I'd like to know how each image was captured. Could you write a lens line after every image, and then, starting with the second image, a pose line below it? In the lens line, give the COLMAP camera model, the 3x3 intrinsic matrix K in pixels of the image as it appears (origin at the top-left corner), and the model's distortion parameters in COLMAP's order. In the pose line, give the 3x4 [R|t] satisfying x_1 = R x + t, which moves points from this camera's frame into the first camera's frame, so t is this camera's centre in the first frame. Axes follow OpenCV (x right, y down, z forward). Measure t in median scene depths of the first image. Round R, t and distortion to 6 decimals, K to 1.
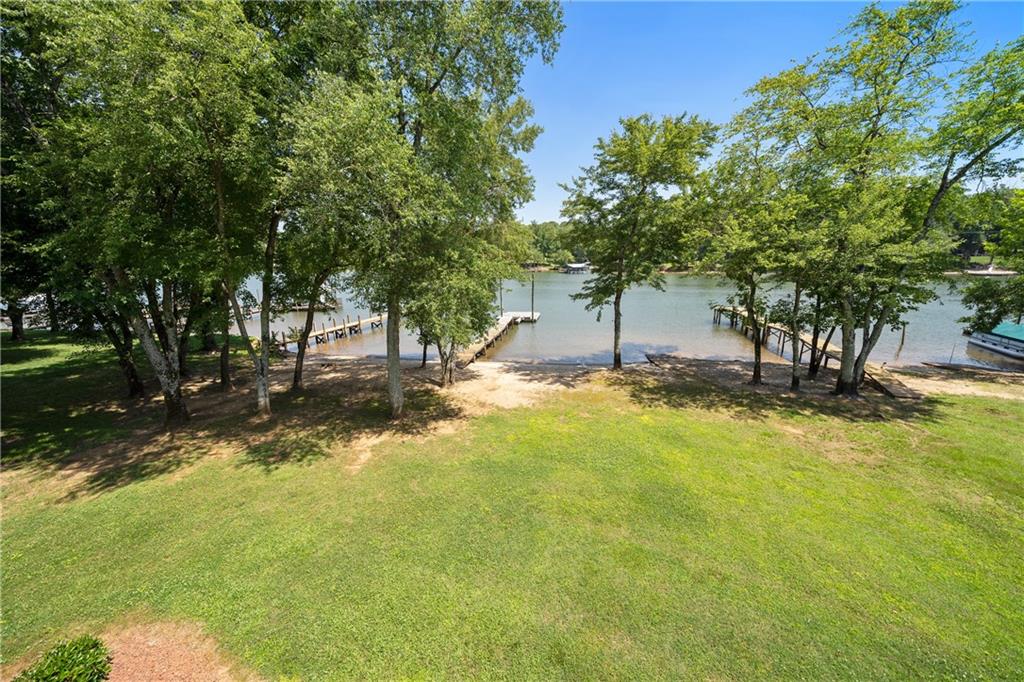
lens RADIAL K [[351.6, 0, 510.6], [0, 351.6, 338.5], [0, 0, 1]] dist [-0.006693, 0.000149]
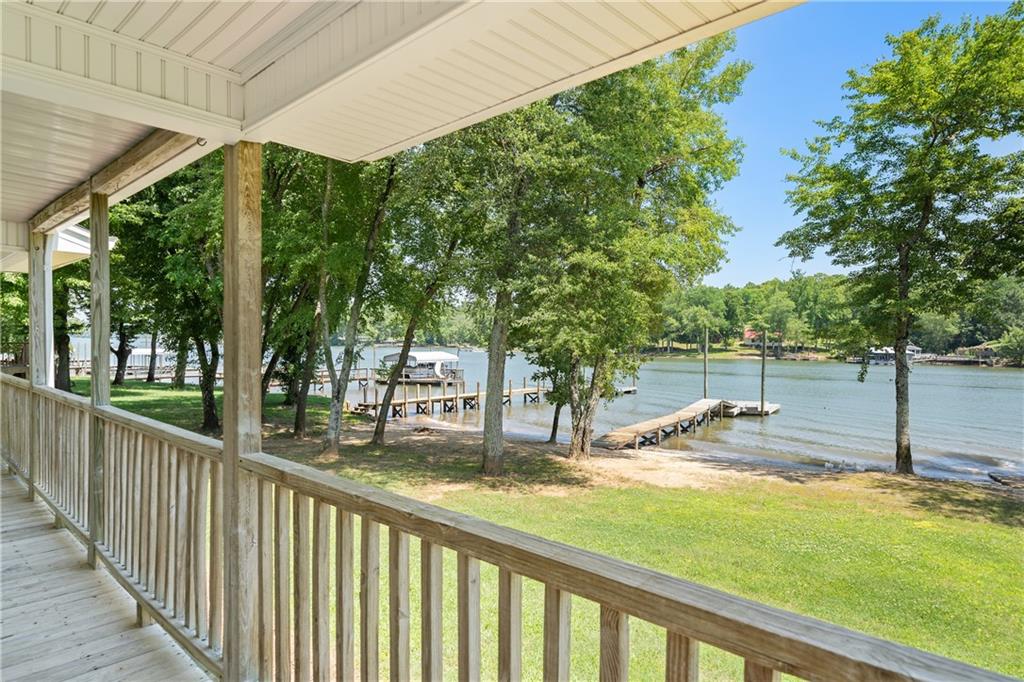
lens RADIAL K [[600.1, 0, 509.6], [0, 600.1, 349.4], [0, 0, 1]] dist [0.008542, -0.000960]
pose [[0.925755, 0.031005, -0.376851, 0.099771], [-0.108233, 0.976660, -0.185527, 0.145115], [0.362303, 0.212540, 0.907504, -0.064005]]
